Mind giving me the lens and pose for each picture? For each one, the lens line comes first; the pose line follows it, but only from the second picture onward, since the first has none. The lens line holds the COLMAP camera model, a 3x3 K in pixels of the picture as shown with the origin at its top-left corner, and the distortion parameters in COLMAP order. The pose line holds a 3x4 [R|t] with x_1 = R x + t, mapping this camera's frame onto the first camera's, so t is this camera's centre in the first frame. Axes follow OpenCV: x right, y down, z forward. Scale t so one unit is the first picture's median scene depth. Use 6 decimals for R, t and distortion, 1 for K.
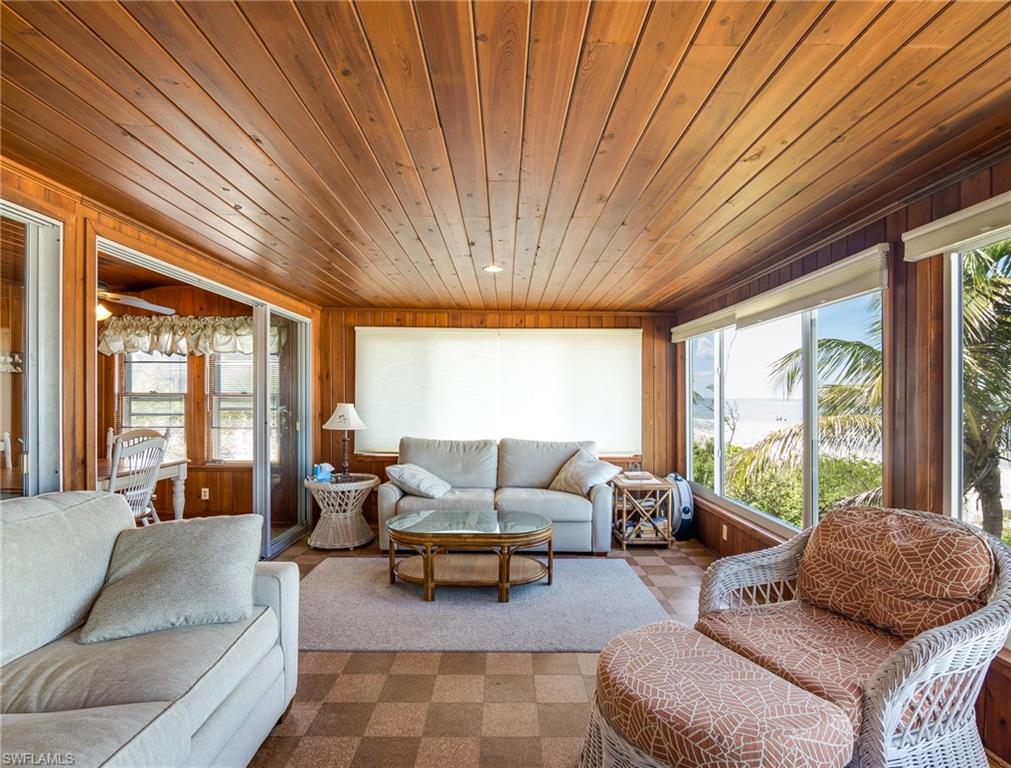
lens RADIAL K [[513.8, 0, 506.8], [0, 513.8, 388.6], [0, 0, 1]] dist [0.005937, -0.000421]
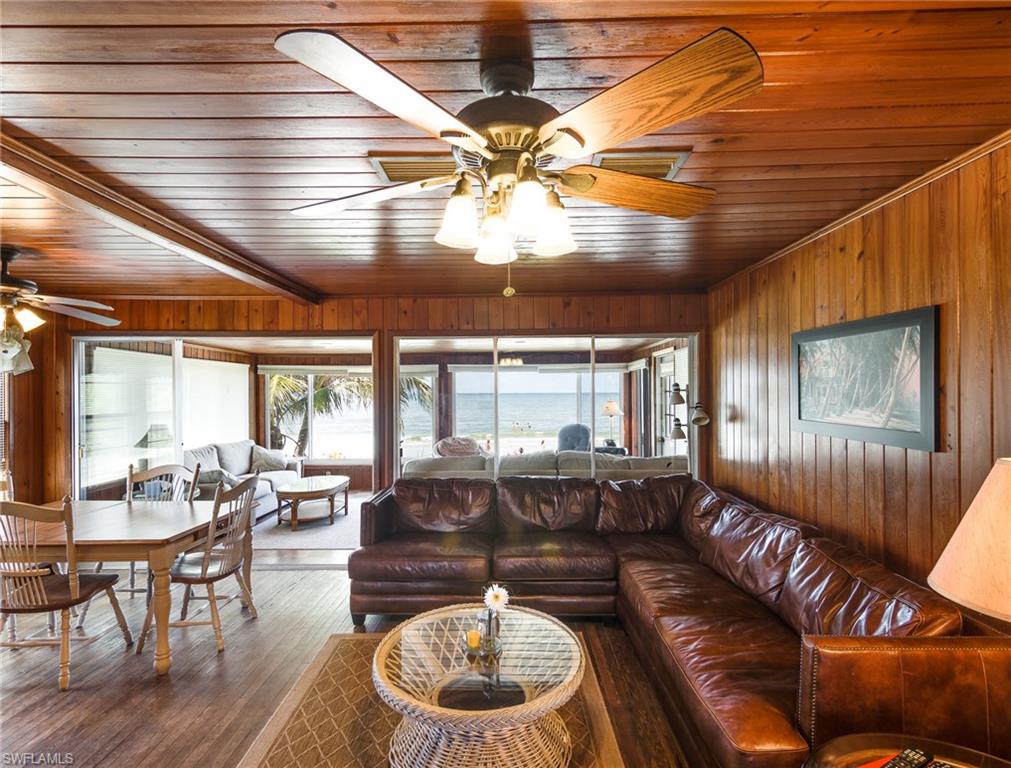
lens RADIAL K [[513.8, 0, 506.8], [0, 513.8, 388.6], [0, 0, 1]] dist [0.005937, -0.000421]
pose [[0.020841, 0.007675, 0.999753, -1.227464], [-0.008955, 0.999932, -0.007490, -0.040532], [-0.999743, -0.008796, 0.020908, 0.206504]]
